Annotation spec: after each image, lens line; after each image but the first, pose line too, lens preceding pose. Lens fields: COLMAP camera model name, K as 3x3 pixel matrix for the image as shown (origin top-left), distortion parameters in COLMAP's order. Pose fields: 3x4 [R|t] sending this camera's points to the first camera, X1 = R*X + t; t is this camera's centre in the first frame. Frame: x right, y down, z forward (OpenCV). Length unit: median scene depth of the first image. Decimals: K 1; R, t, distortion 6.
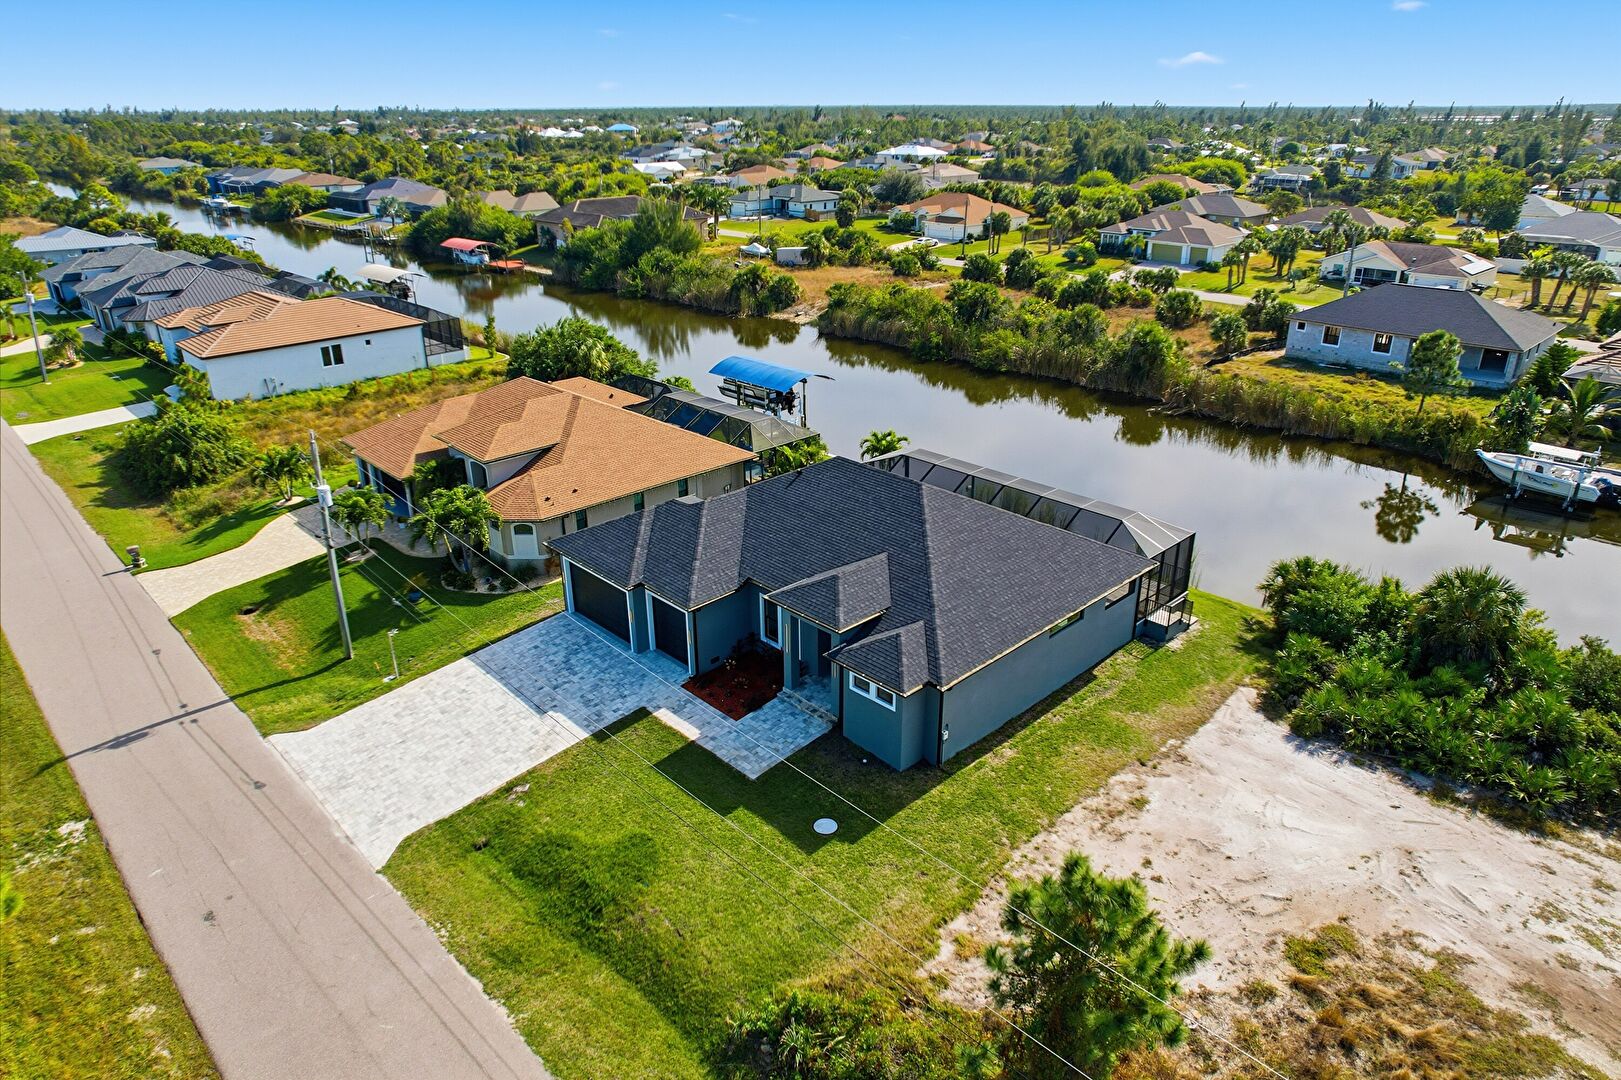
lens RADIAL K [[1039.3, 0, 815.7], [0, 1039.3, 515.4], [0, 0, 1]] dist [-0.060675, 0.046031]
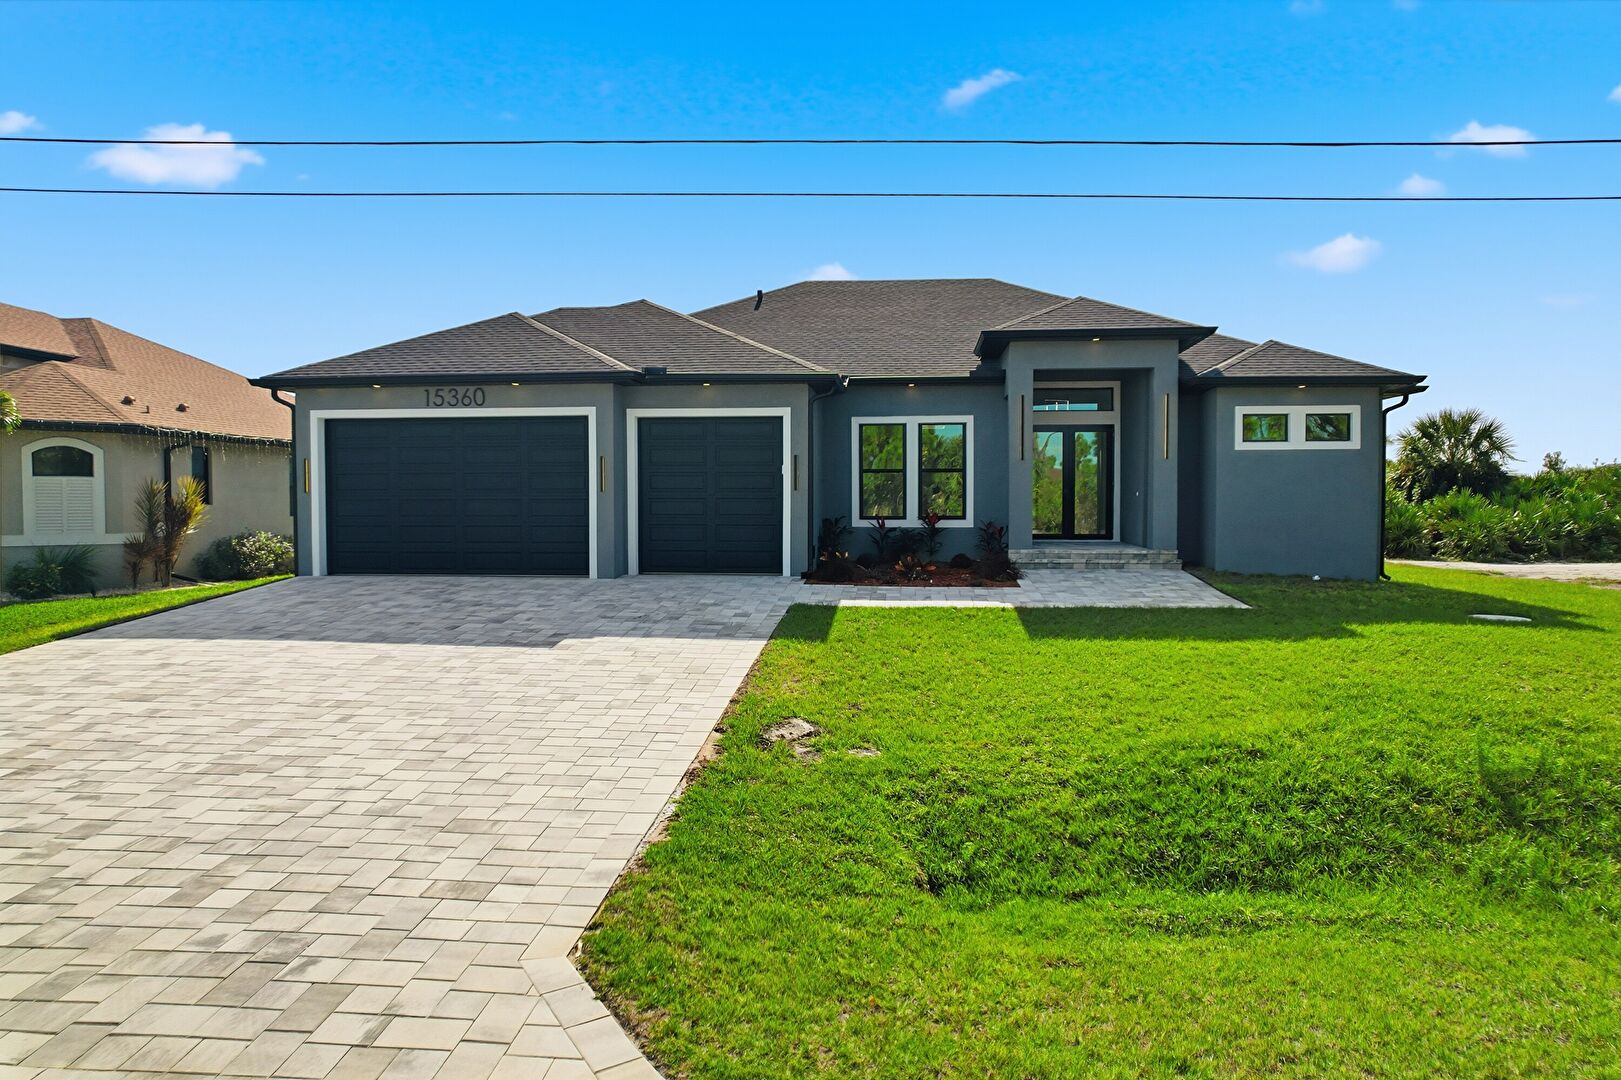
lens RADIAL K [[1039.3, 0, 815.7], [0, 1039.3, 515.4], [0, 0, 1]] dist [-0.060675, 0.046031]
pose [[0.757702, -0.010720, 0.652512, -0.379416], [0.239554, 0.934634, -0.262817, 0.238709], [-0.607043, 0.355449, 0.710743, 0.672791]]
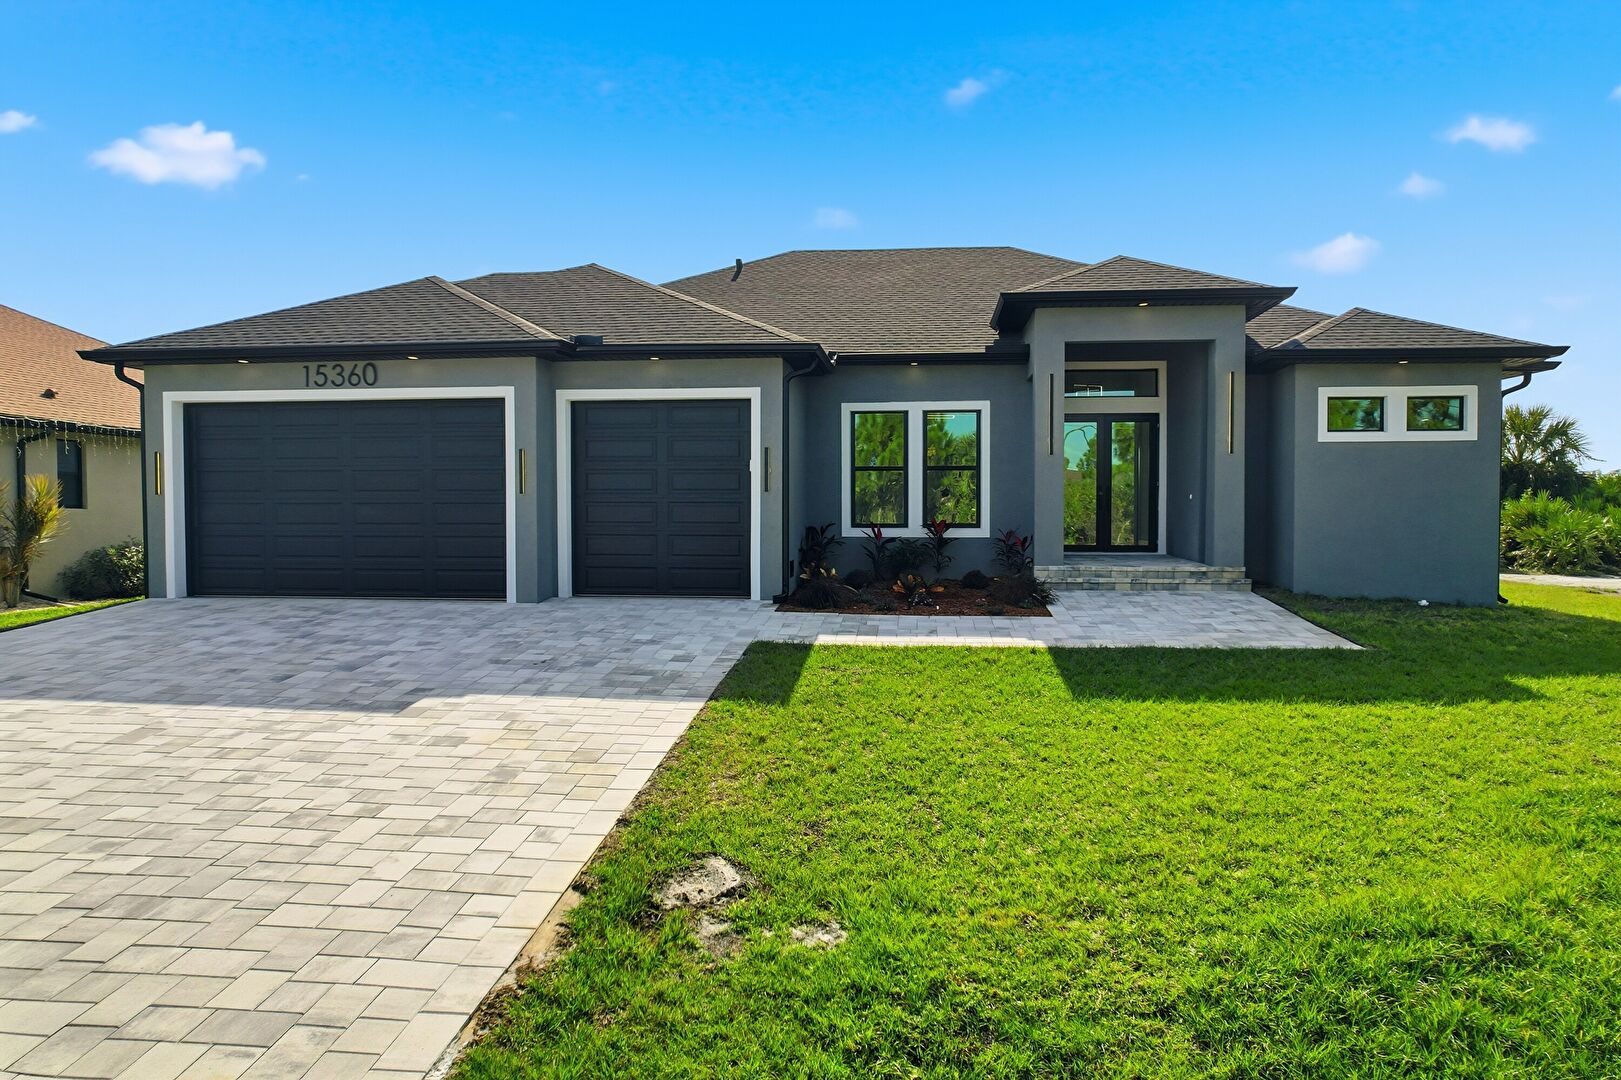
lens RADIAL K [[1039.3, 0, 815.7], [0, 1039.3, 515.4], [0, 0, 1]] dist [-0.060675, 0.046031]
pose [[0.763589, -0.007965, 0.645653, -0.316283], [0.236293, 0.934012, -0.267931, 0.217517], [-0.600914, 0.357153, 0.715084, 0.726179]]
